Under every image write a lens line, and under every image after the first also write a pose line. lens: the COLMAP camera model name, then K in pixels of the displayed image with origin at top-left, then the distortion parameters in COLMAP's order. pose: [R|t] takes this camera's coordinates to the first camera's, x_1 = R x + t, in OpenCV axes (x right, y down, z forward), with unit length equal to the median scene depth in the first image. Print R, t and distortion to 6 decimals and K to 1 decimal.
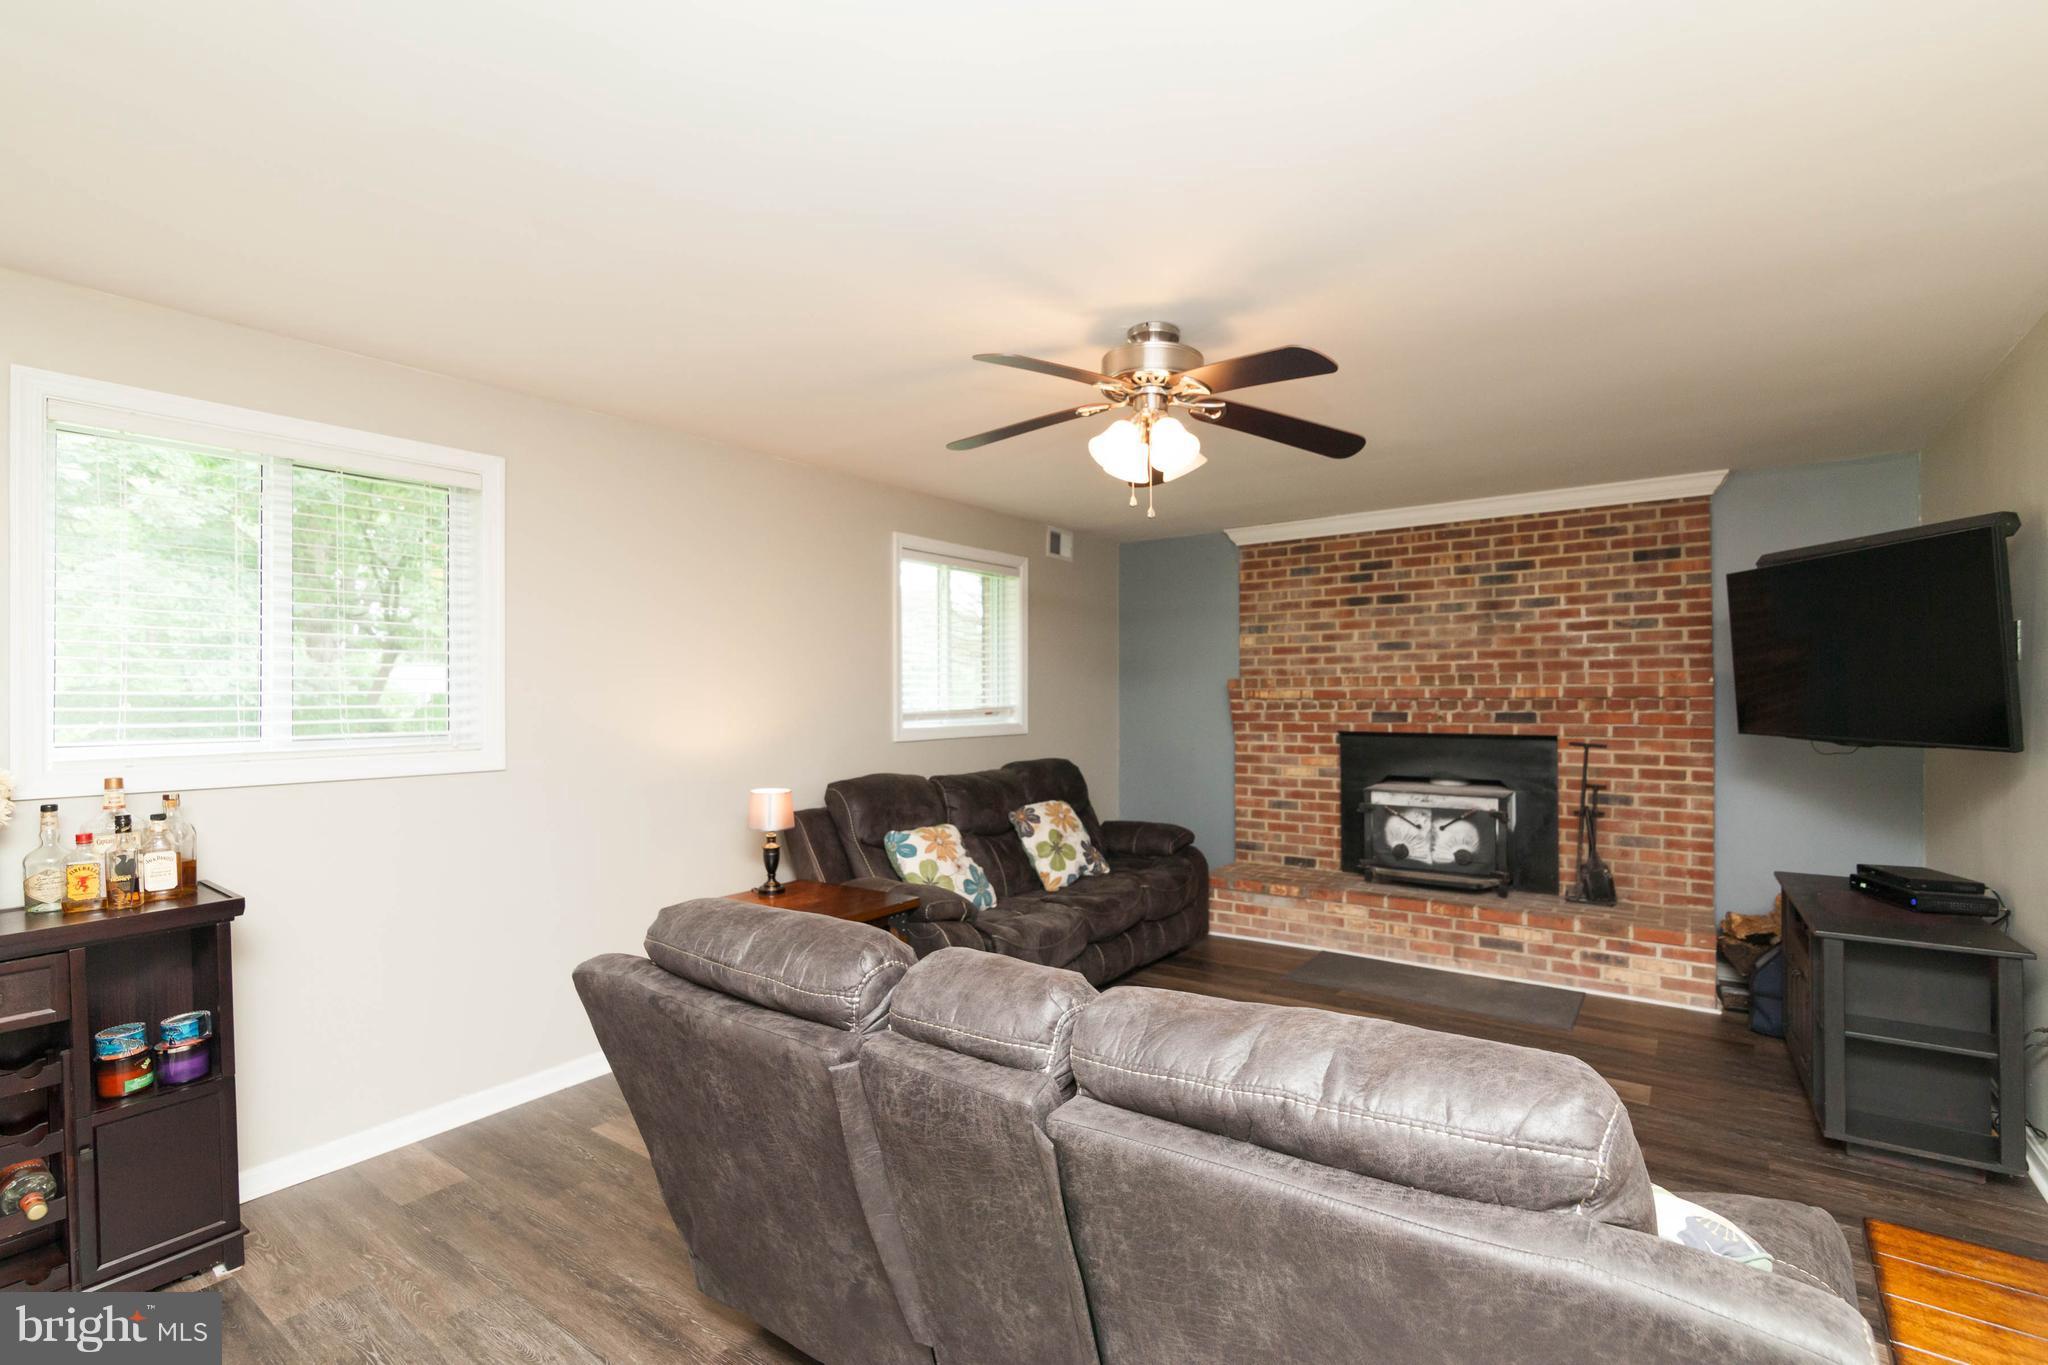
lens RADIAL K [[925.7, 0, 1018.1], [0, 925.7, 689.5], [0, 0, 1]] dist [0.001768, 0.000185]
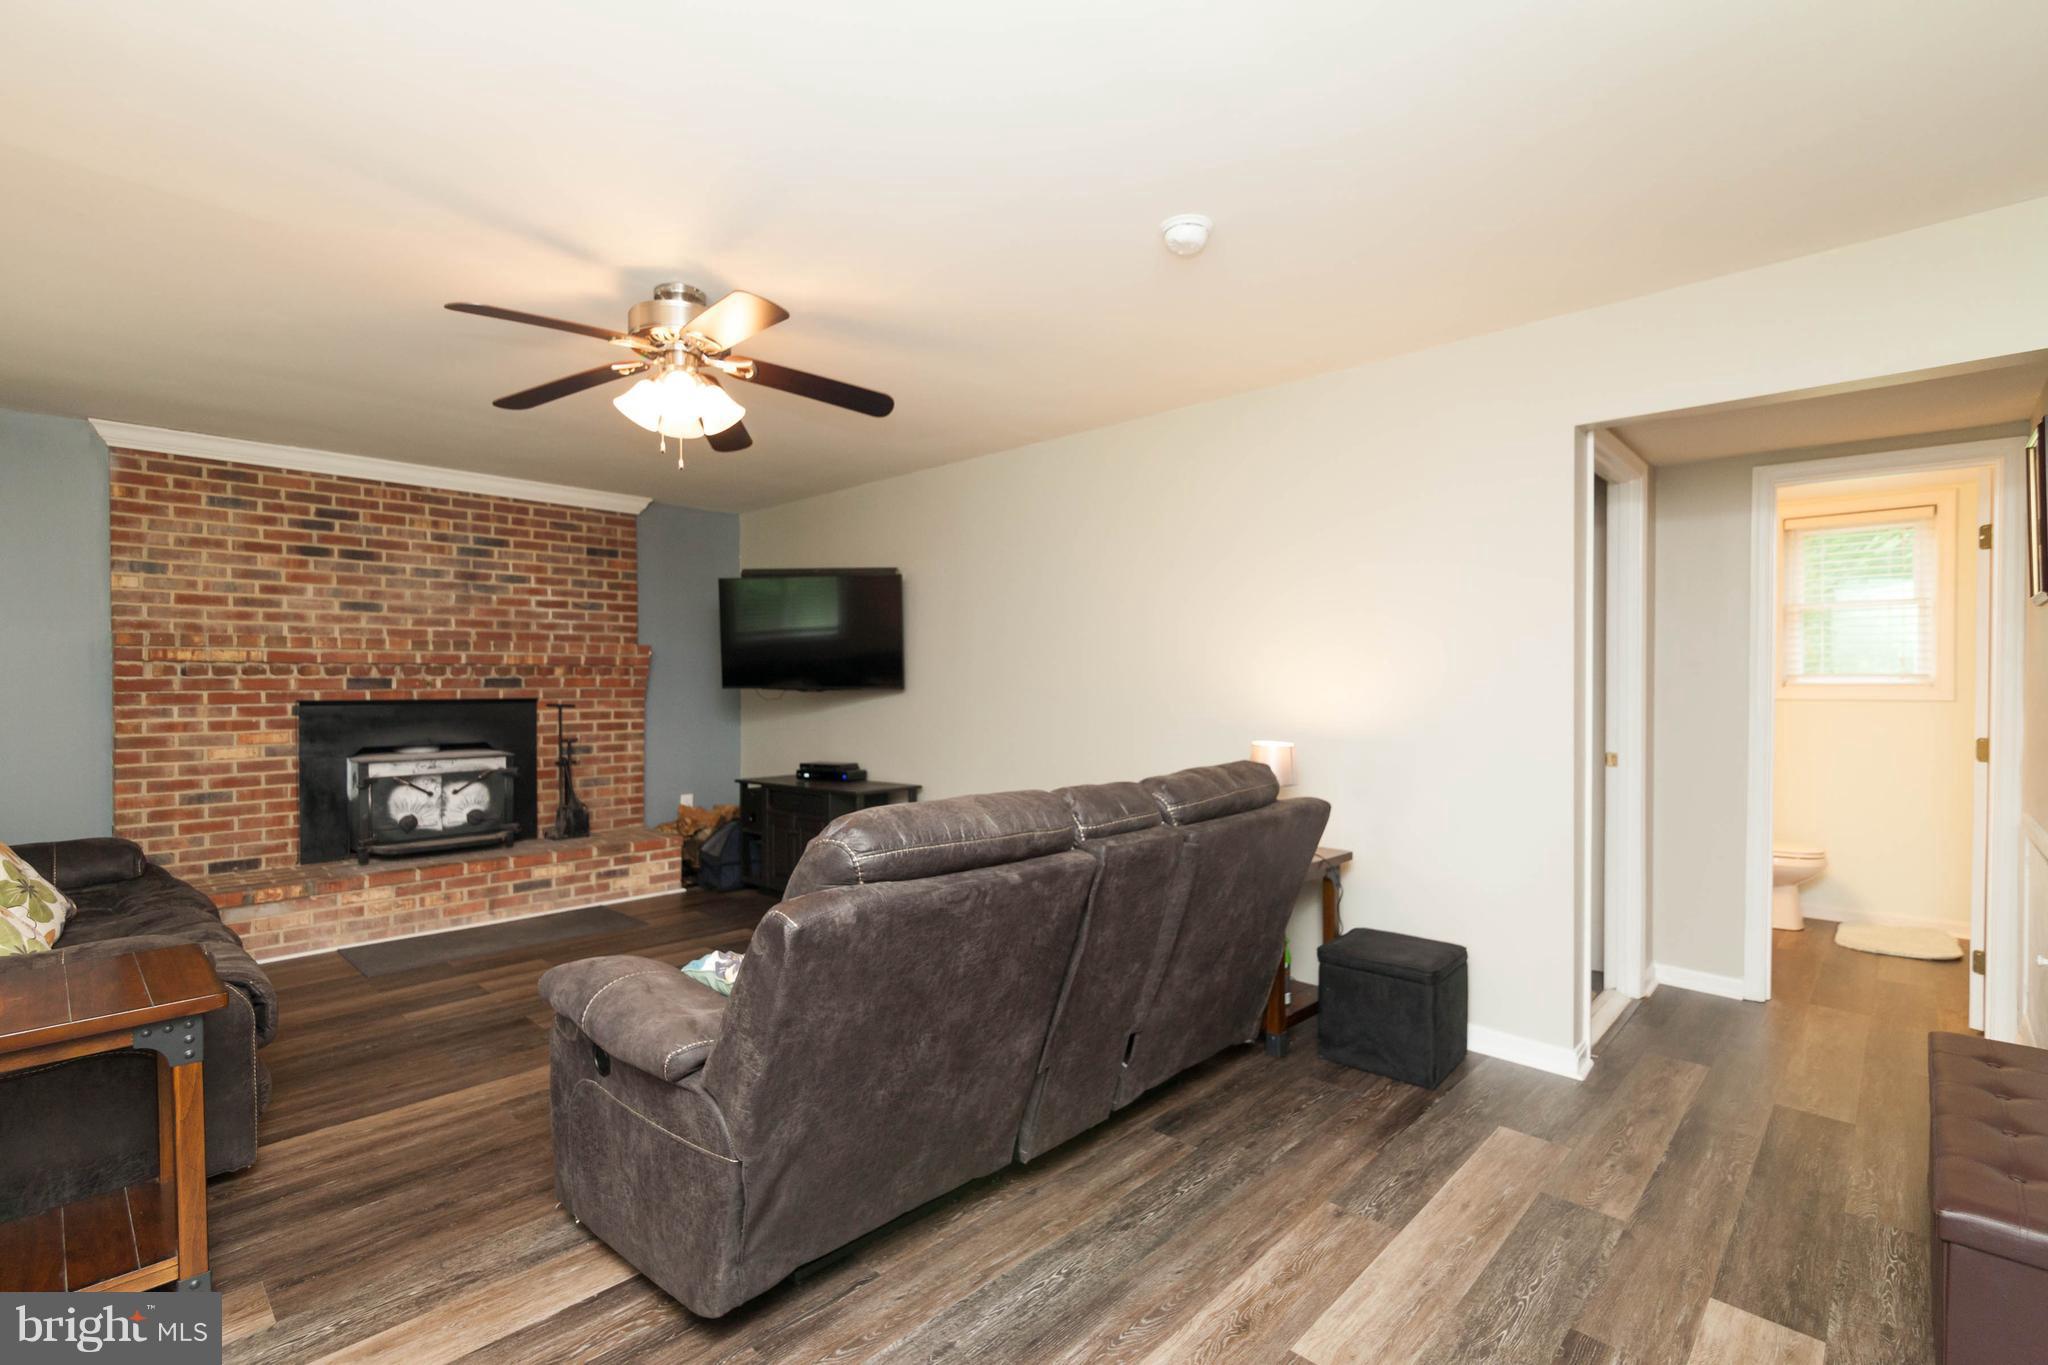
lens RADIAL K [[925.7, 0, 1018.1], [0, 925.7, 689.5], [0, 0, 1]] dist [0.001768, 0.000185]
pose [[0.136691, -0.000829, 0.990613, -0.445319], [-0.004616, 0.999988, 0.001474, 0.033114], [-0.990603, -0.004774, 0.136686, 0.248373]]
